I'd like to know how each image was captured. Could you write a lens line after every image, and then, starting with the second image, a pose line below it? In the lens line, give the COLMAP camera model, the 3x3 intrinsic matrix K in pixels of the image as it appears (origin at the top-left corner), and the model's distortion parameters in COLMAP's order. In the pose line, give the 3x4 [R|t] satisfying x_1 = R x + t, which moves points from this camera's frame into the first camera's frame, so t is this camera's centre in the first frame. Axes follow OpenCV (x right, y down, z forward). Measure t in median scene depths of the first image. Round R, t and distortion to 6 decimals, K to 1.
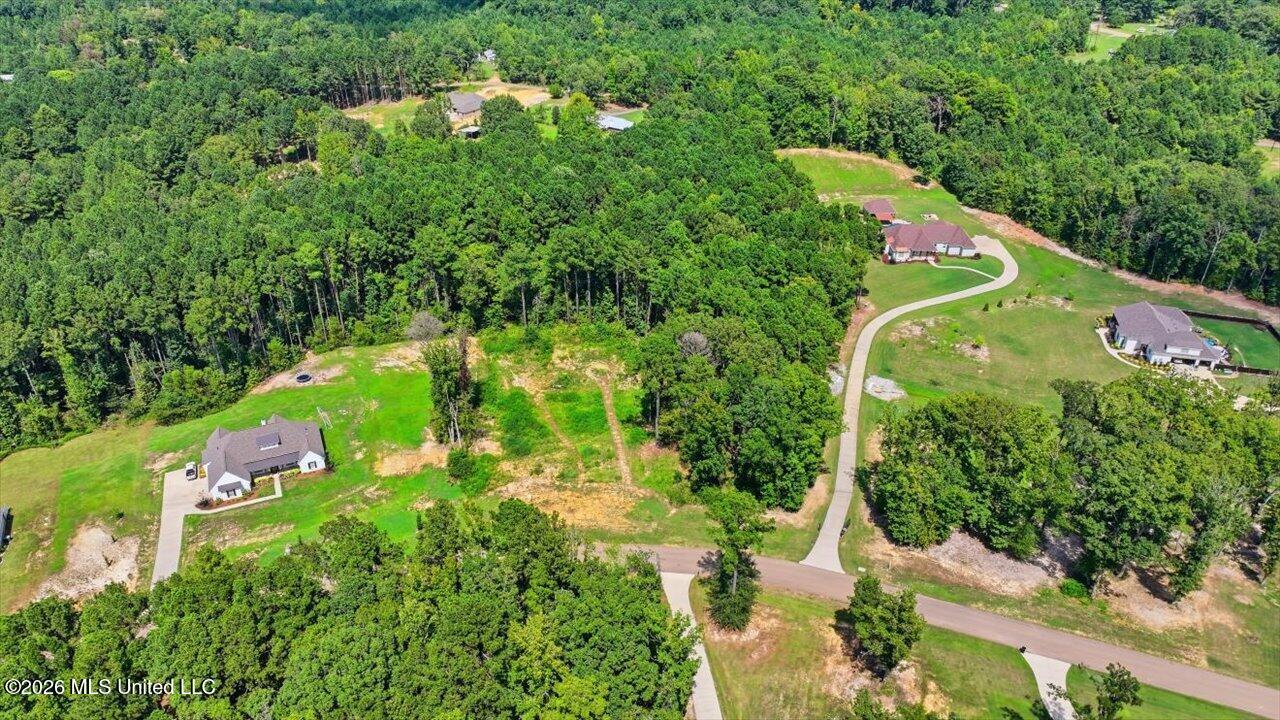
lens RADIAL K [[899.1, 0, 645.6], [0, 899.1, 354.3], [0, 0, 1]] dist [-0.003713, 0.019164]
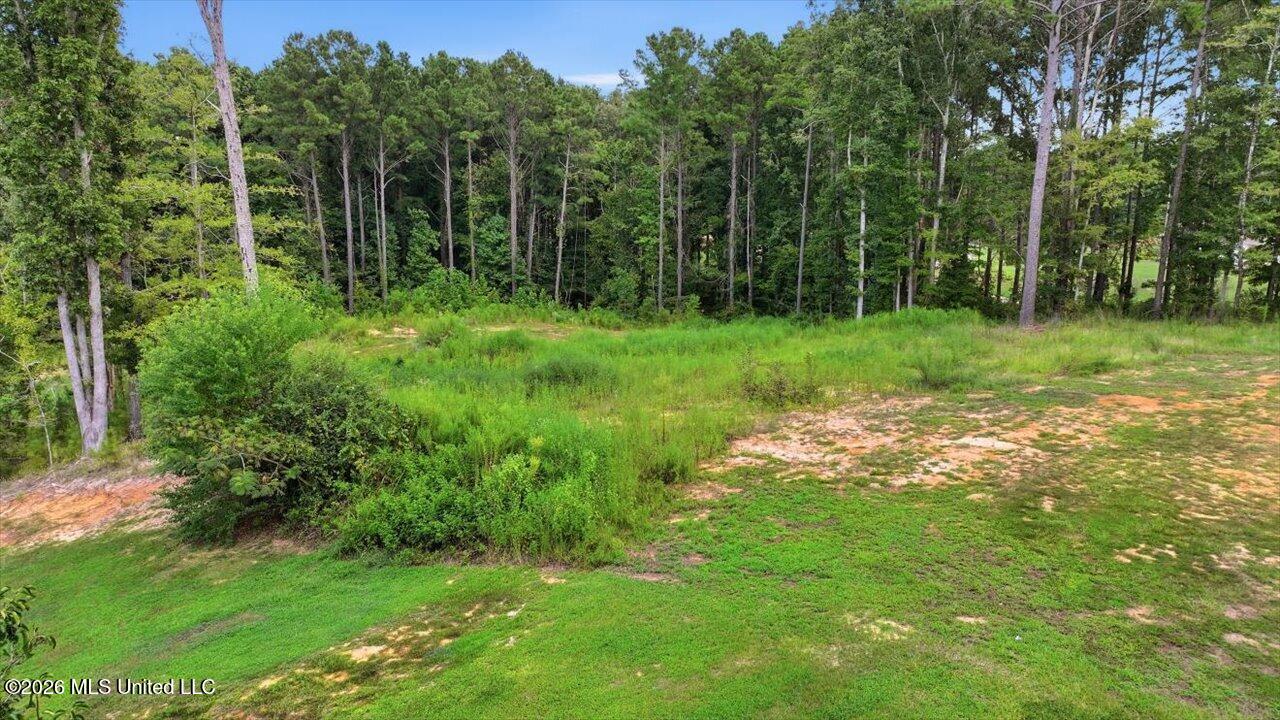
lens RADIAL K [[899.1, 0, 649.0], [0, 899.1, 357.3], [0, 0, 1]] dist [-0.003713, 0.019164]
pose [[0.852734, -0.085531, 0.515295, -0.176697], [0.258460, 0.926364, -0.273950, 0.127053], [-0.453919, 0.366790, 0.812048, 0.685979]]
